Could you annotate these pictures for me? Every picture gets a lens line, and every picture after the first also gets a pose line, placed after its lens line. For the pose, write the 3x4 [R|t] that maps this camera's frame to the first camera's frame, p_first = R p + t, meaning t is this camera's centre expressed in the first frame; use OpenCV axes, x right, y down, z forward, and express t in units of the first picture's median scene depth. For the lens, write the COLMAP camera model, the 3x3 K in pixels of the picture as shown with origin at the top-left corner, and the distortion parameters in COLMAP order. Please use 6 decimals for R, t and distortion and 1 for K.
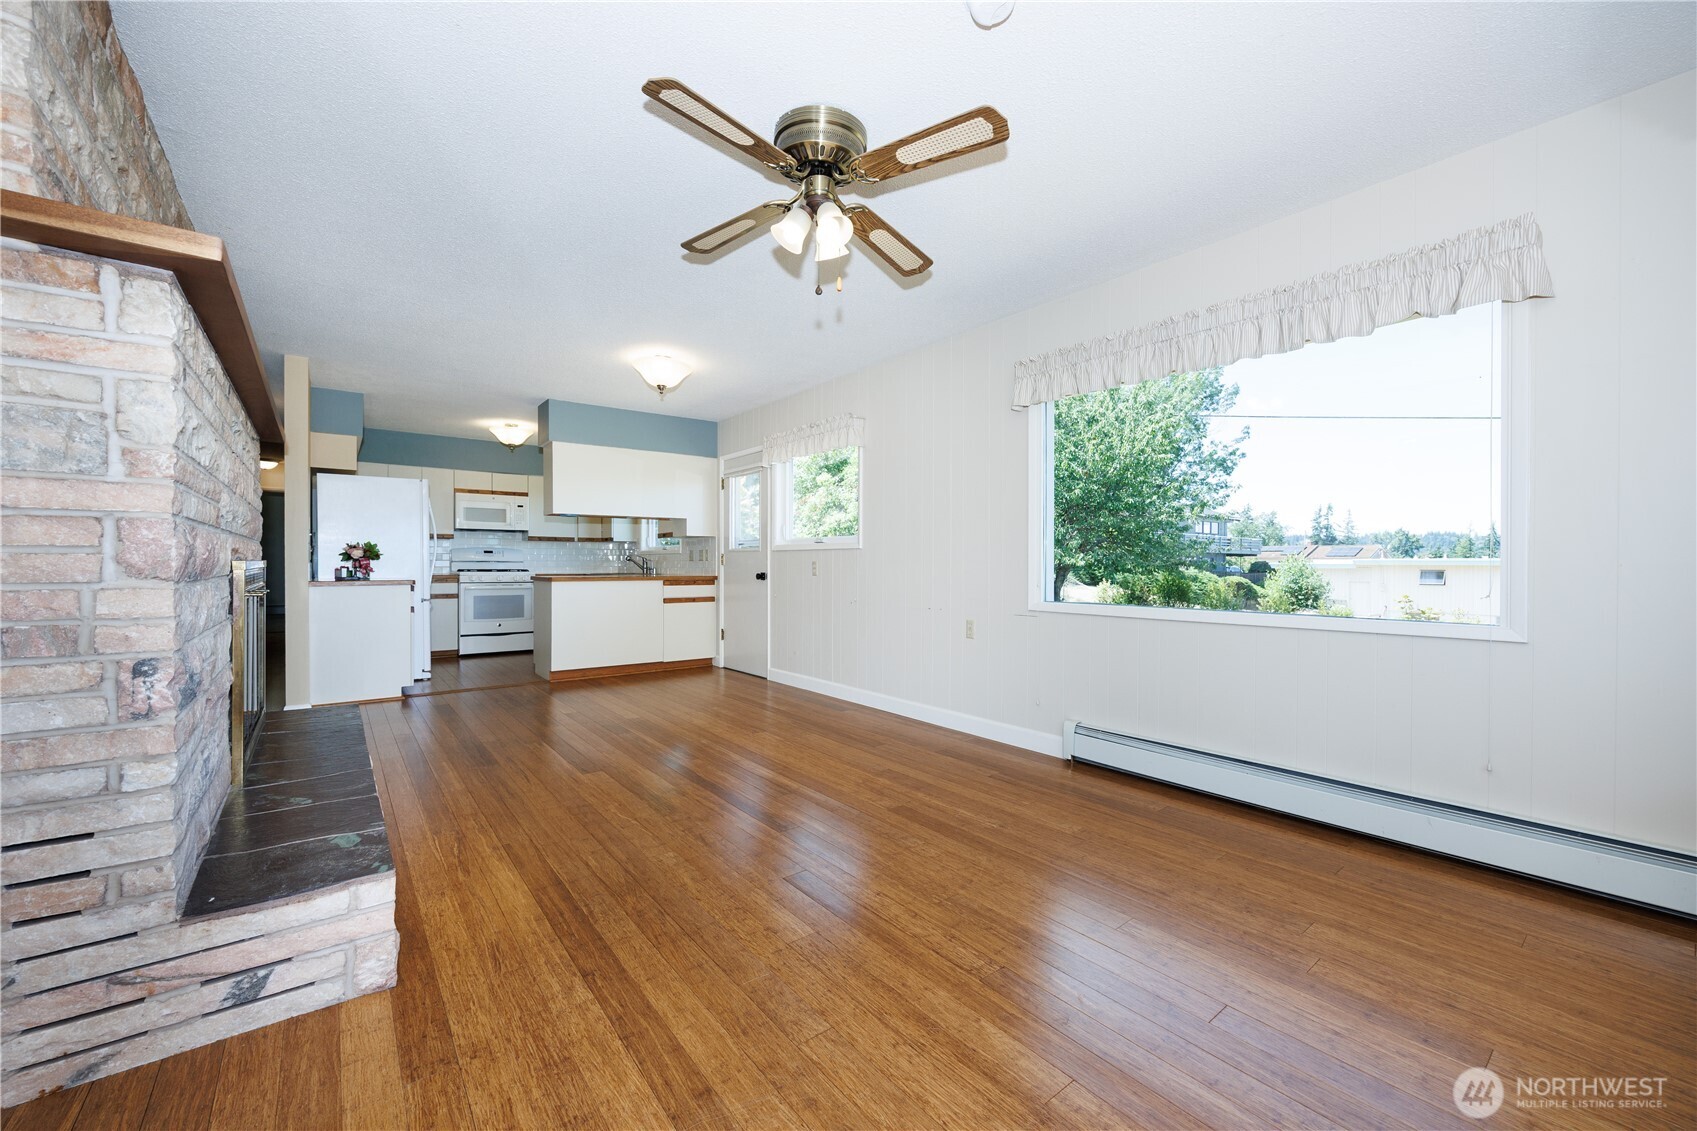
lens RADIAL K [[661.8, 0, 830.9], [0, 661.8, 565.4], [0, 0, 1]] dist [-0.006115, 0.000181]
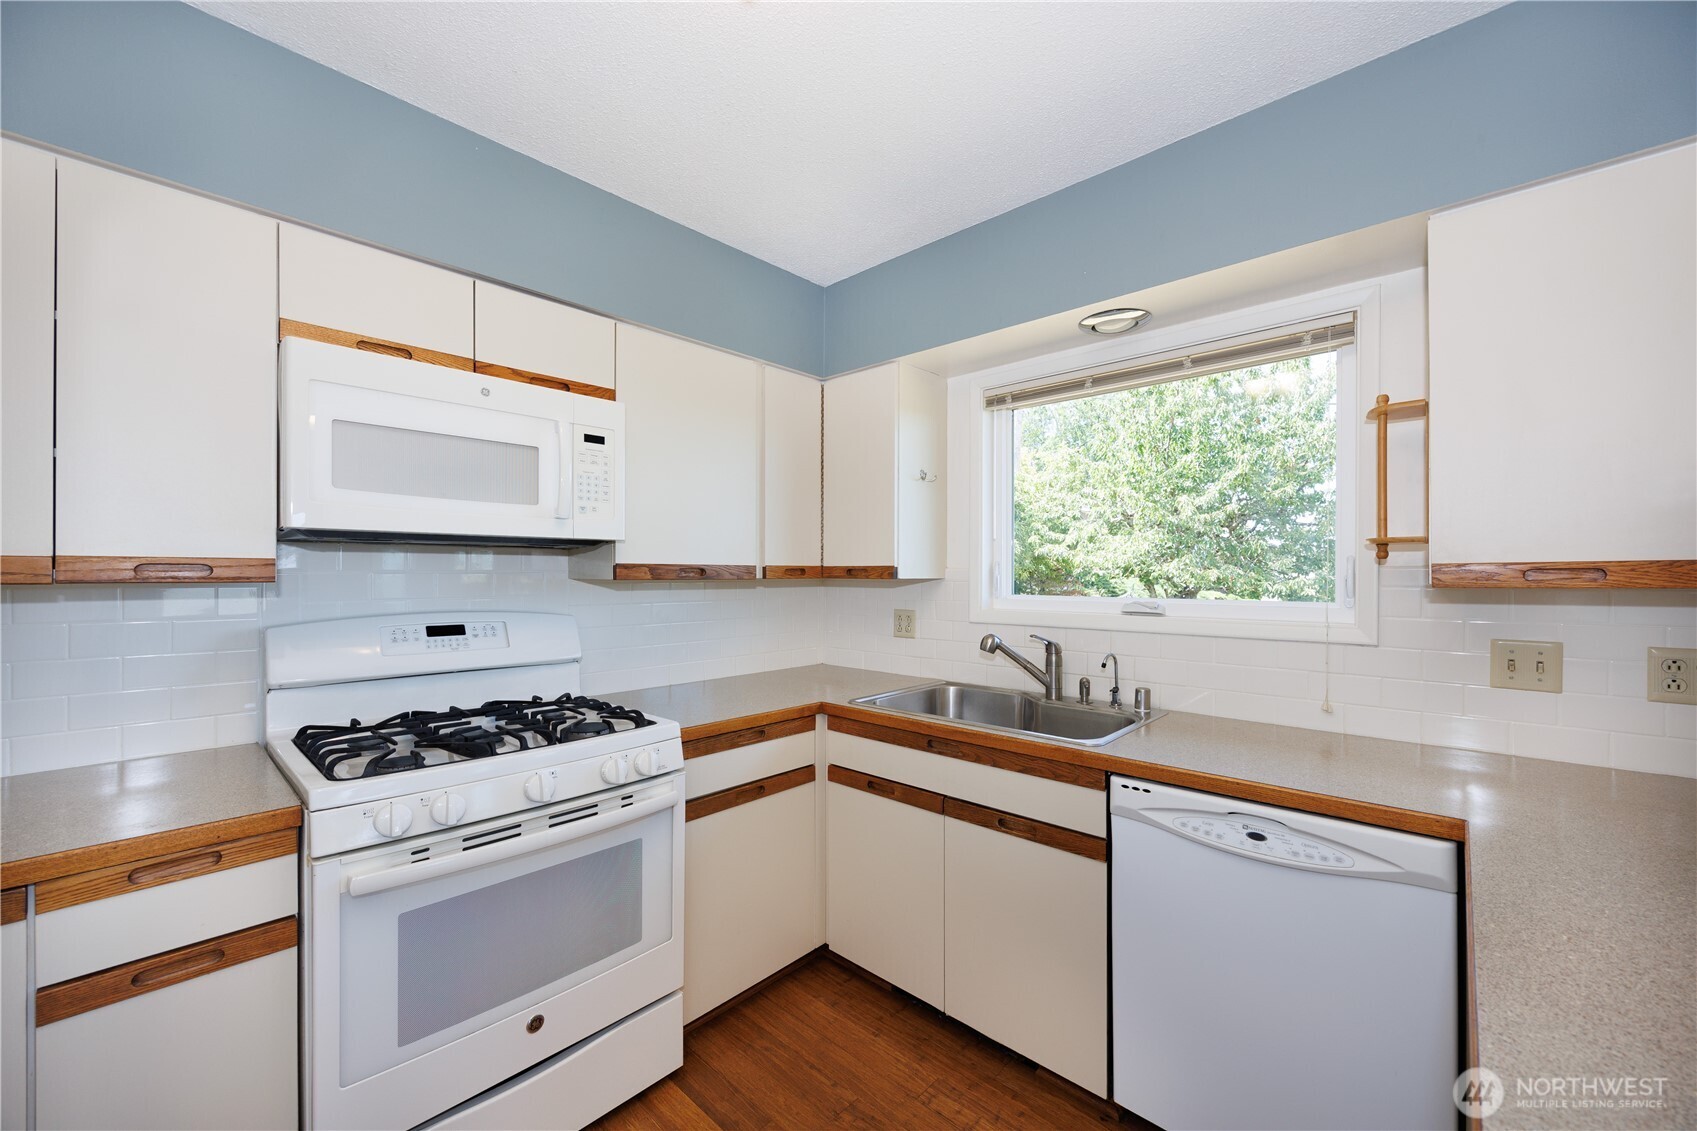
lens RADIAL K [[661.8, 0, 813.1], [0, 661.8, 581.2], [0, 0, 1]] dist [-0.006115, 0.000181]
pose [[0.993207, 0.000275, 0.116359, -0.795400], [-0.000799, 0.999990, 0.004456, -0.075306], [-0.116356, -0.004519, 0.993197, 1.435069]]
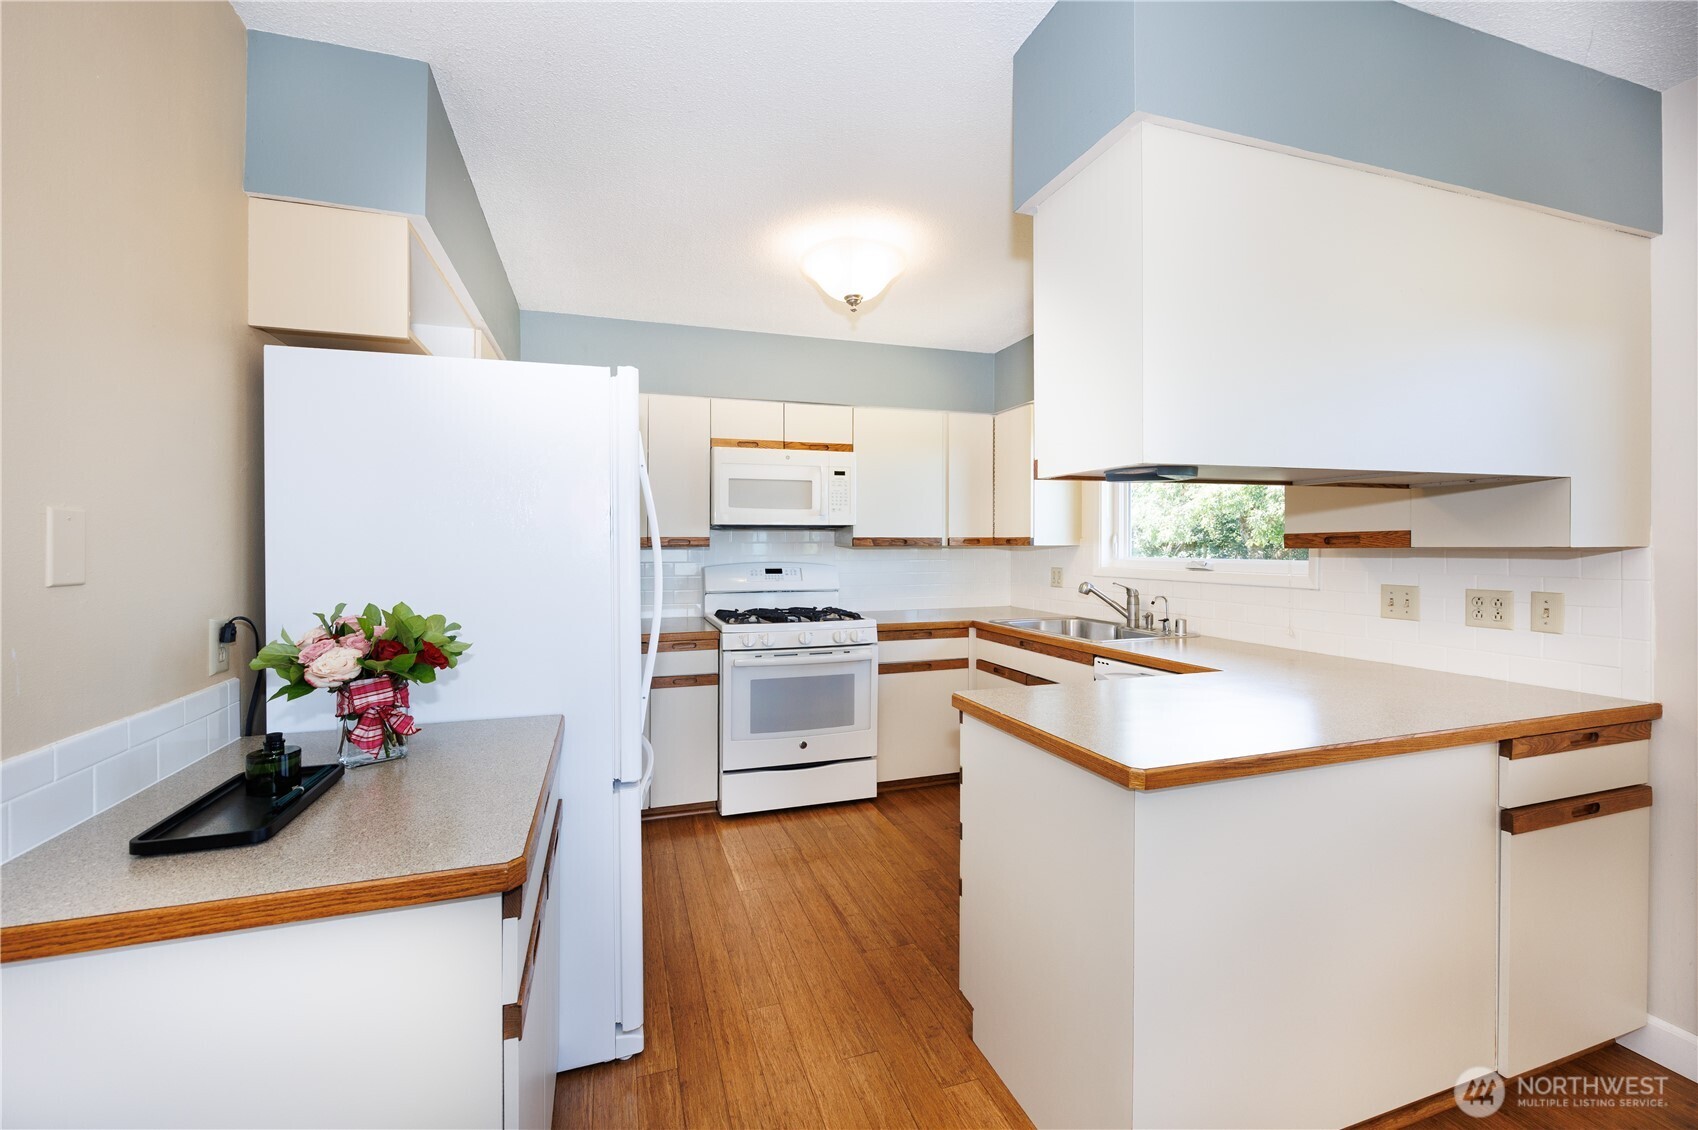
lens RADIAL K [[662.2, 0, 812.1], [0, 662.2, 546.0], [0, 0, 1]] dist [-0.006115, 0.000181]
pose [[0.928983, -0.001123, -0.370120, -0.603400], [-0.000615, 0.999989, -0.004578, -0.070032], [0.370122, 0.004480, 0.928973, 1.078908]]
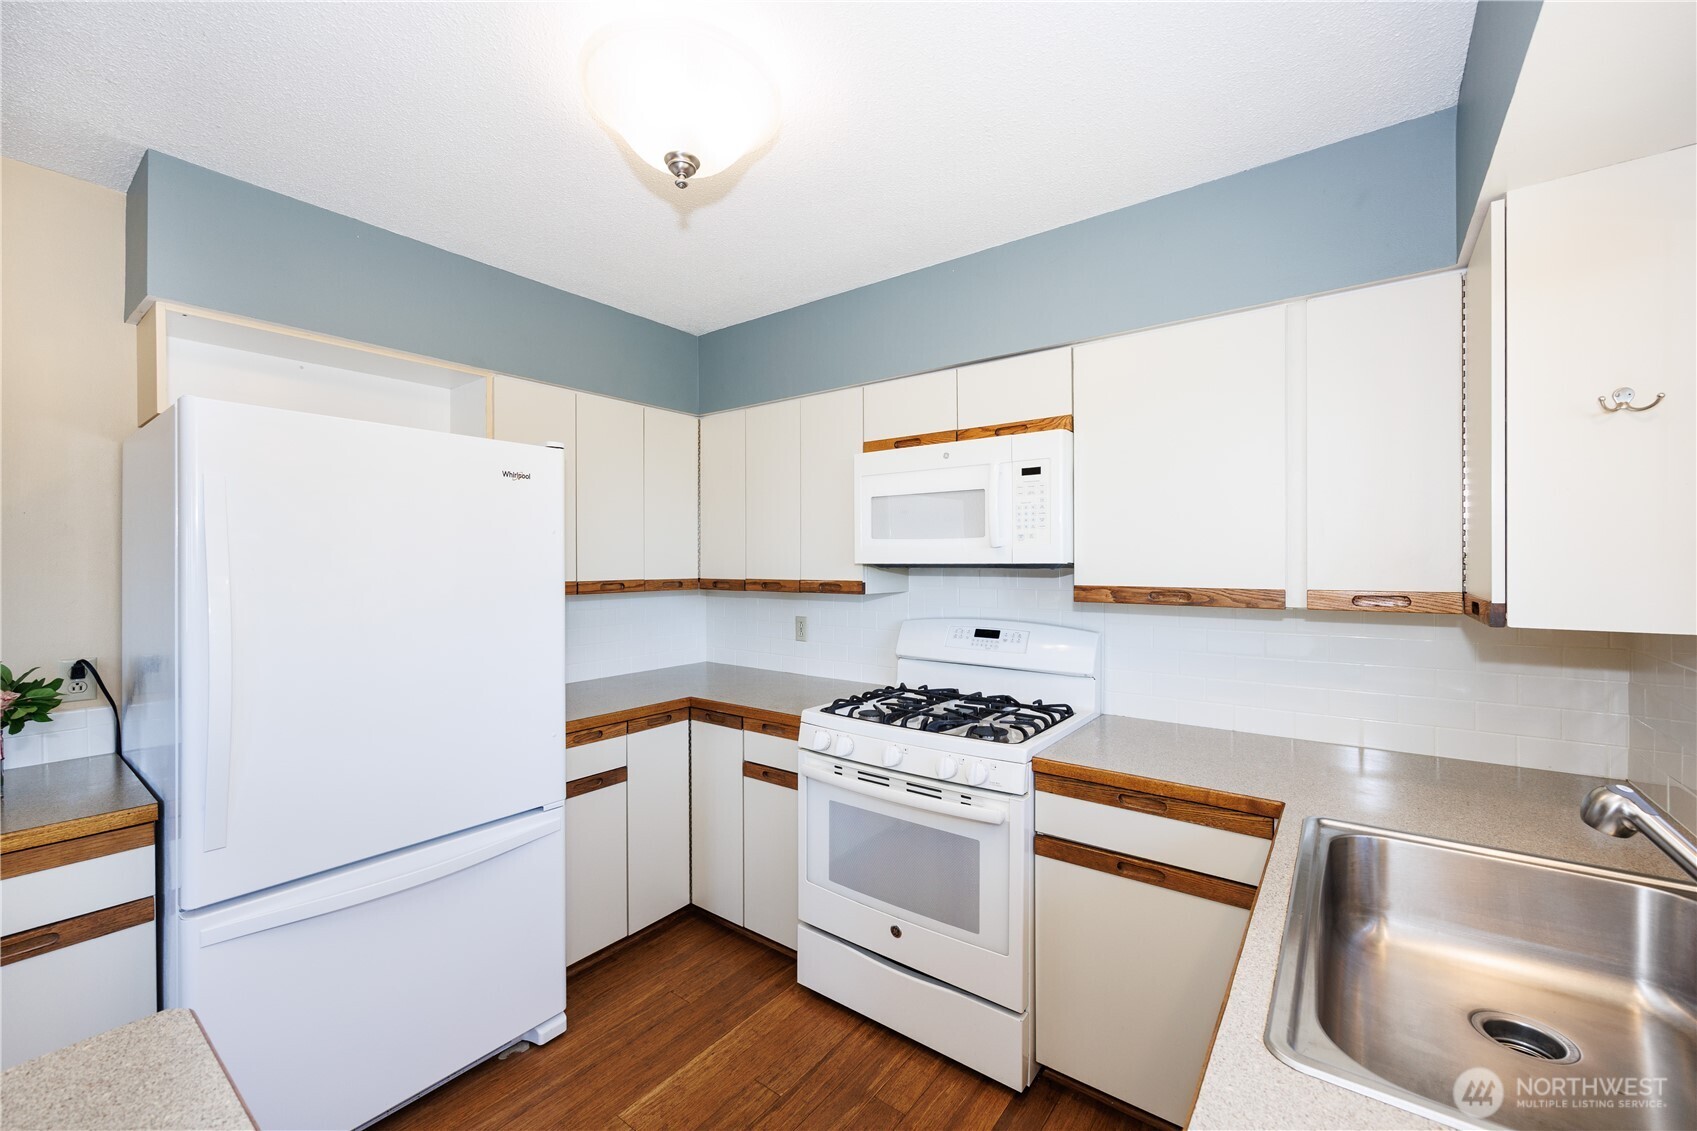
lens RADIAL K [[661.8, 0, 883.8], [0, 661.8, 568.3], [0, 0, 1]] dist [-0.006115, 0.000181]
pose [[0.274342, 0.007935, -0.961600, -0.454656], [-0.006537, 0.999958, 0.006387, -0.100342], [0.961610, 0.004534, 0.274382, 1.659116]]
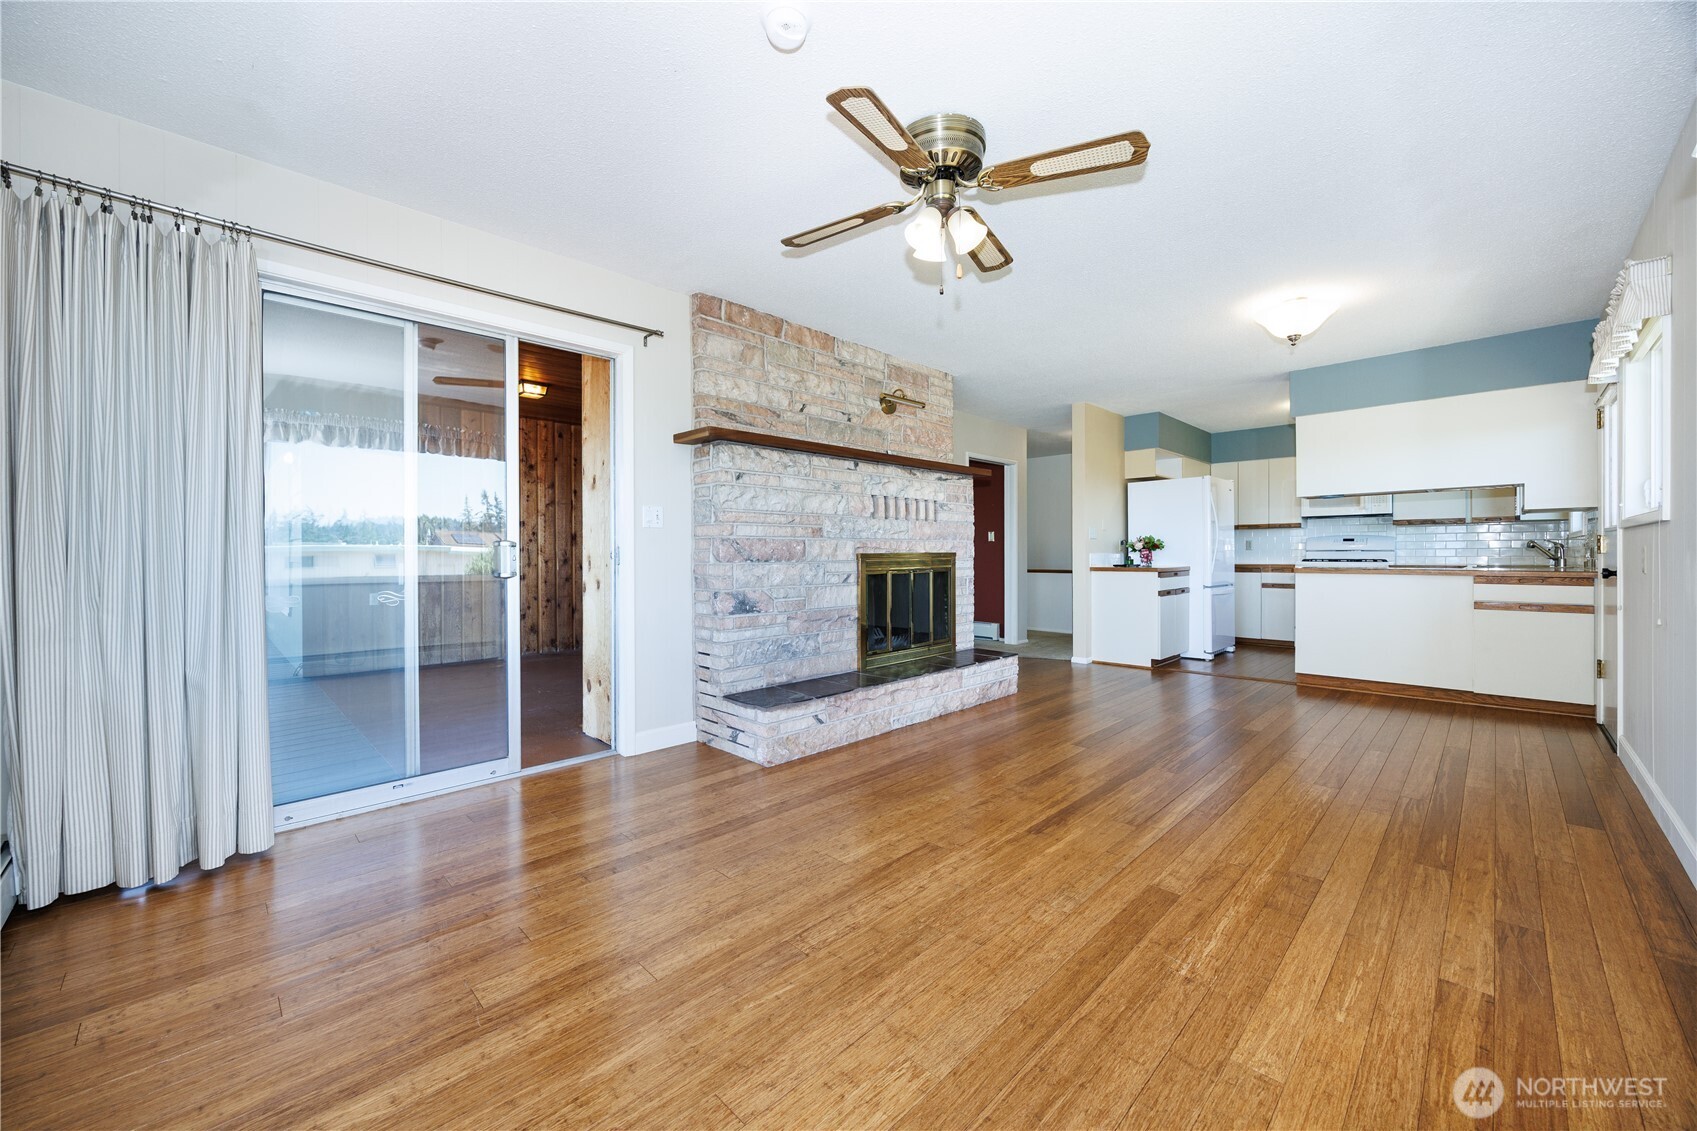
lens RADIAL K [[661.8, 0, 859.5], [0, 661.8, 555.7], [0, 0, 1]] dist [-0.006115, 0.000181]
pose [[0.133327, -0.000147, -0.991072, 0.549919], [0.001892, 0.999998, 0.000106, -0.000126], [0.991070, -0.001889, 0.133327, 0.409802]]
